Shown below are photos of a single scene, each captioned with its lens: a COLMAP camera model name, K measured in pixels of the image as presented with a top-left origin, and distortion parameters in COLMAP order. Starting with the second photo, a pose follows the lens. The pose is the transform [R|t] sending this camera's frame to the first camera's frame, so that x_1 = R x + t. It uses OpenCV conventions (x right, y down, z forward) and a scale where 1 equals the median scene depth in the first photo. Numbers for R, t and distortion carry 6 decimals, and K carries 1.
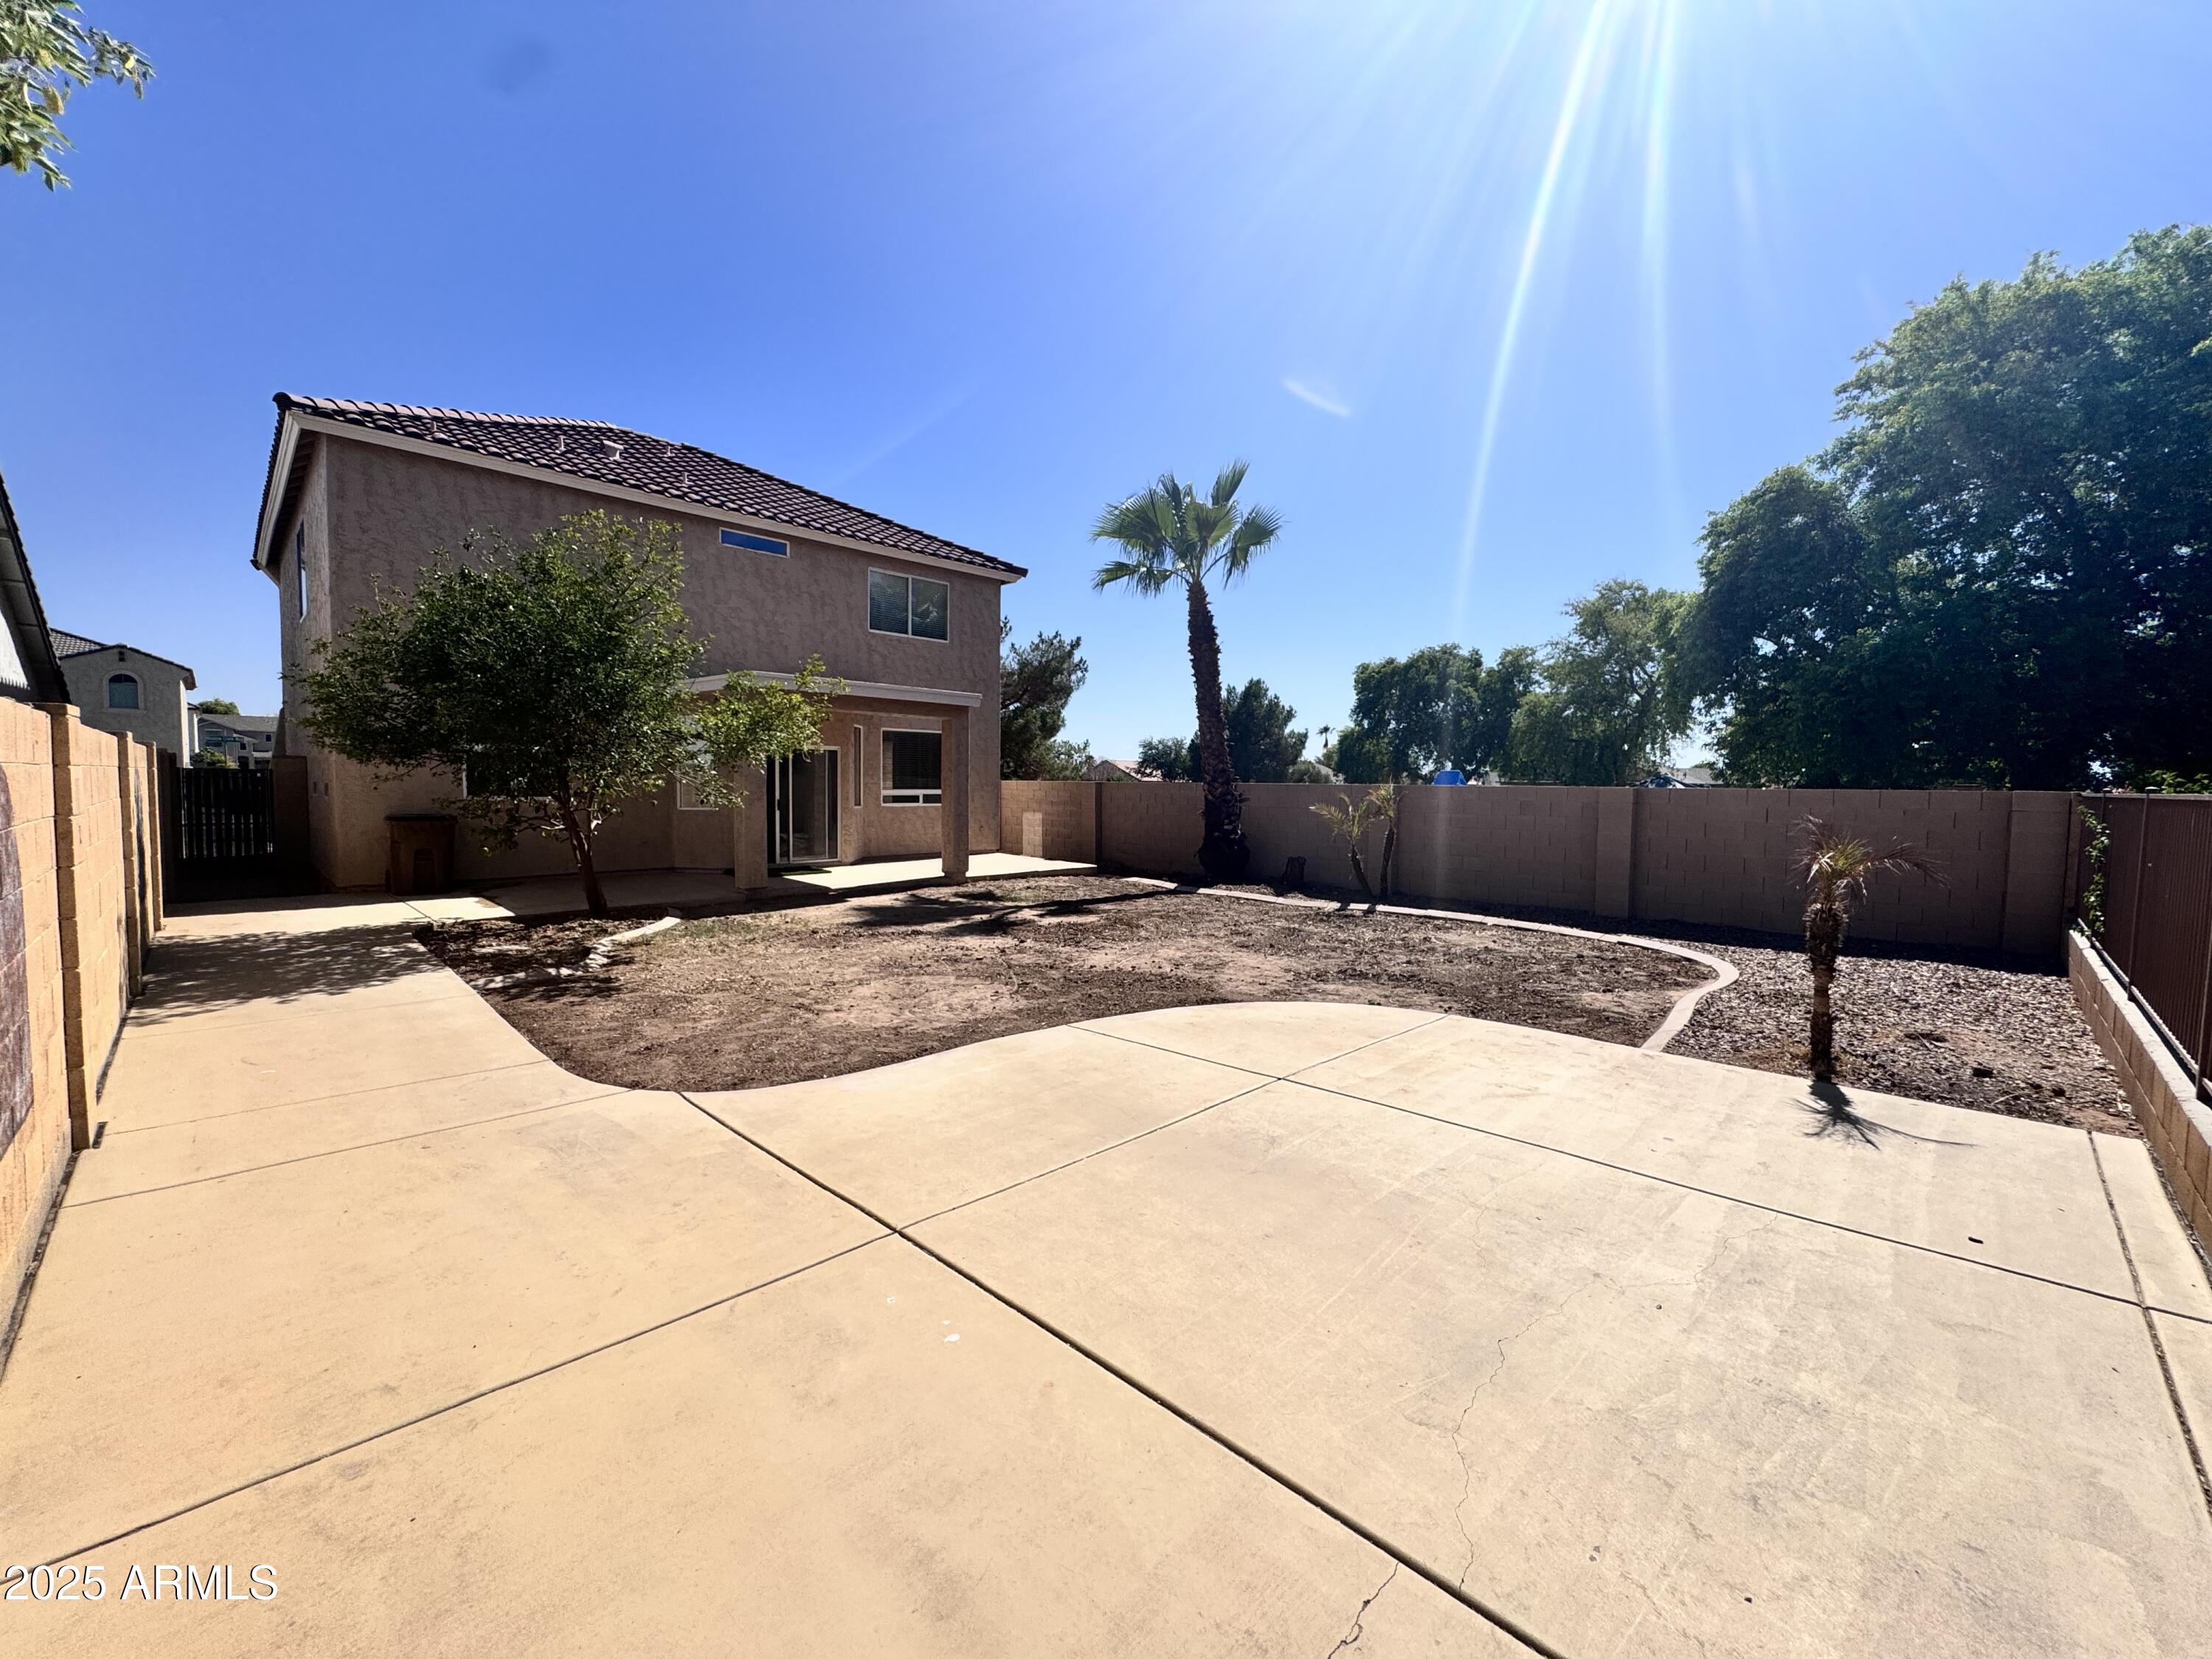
lens RADIAL K [[883.9, 0, 1115.9], [0, 883.9, 827.4], [0, 0, 1]] dist [-0.000729, 0.000383]
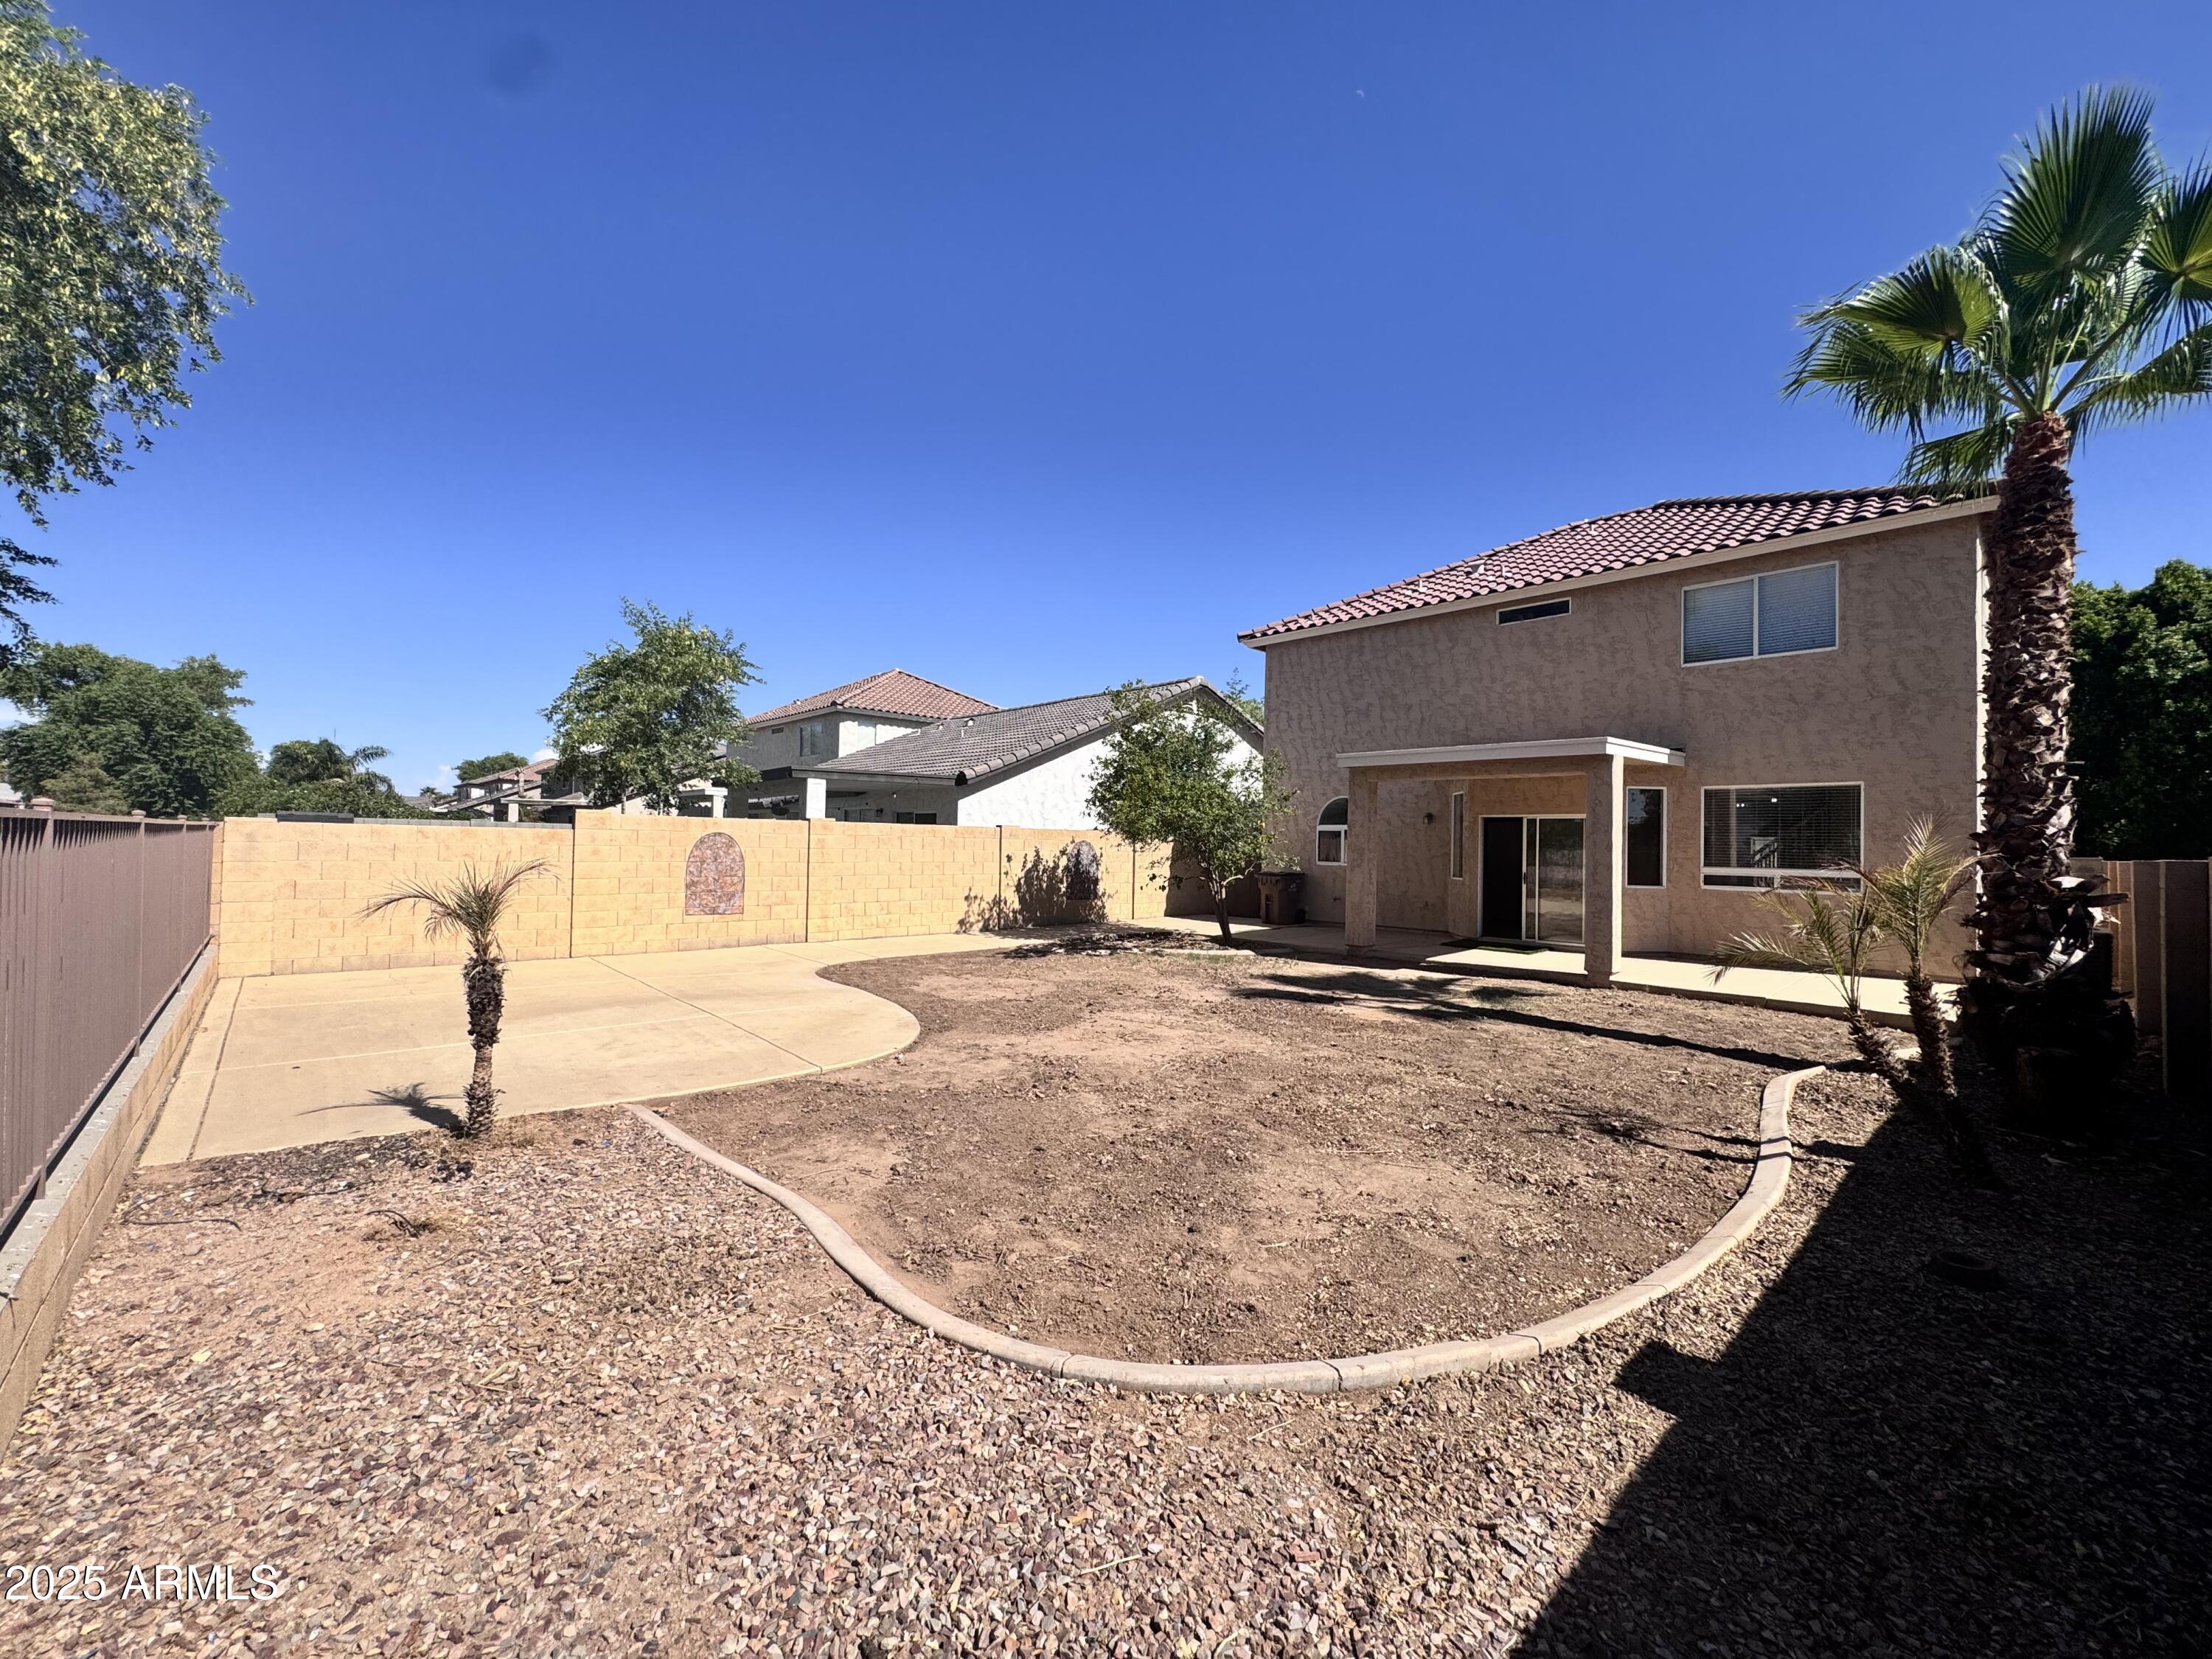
lens RADIAL K [[883.9, 0, 1105.9], [0, 883.9, 821.3], [0, 0, 1]] dist [-0.000729, 0.000383]
pose [[-0.059058, -0.036019, -0.997605, 0.552836], [-0.076550, 0.996570, -0.031450, -0.019575], [0.995315, 0.074510, -0.061612, 0.558159]]
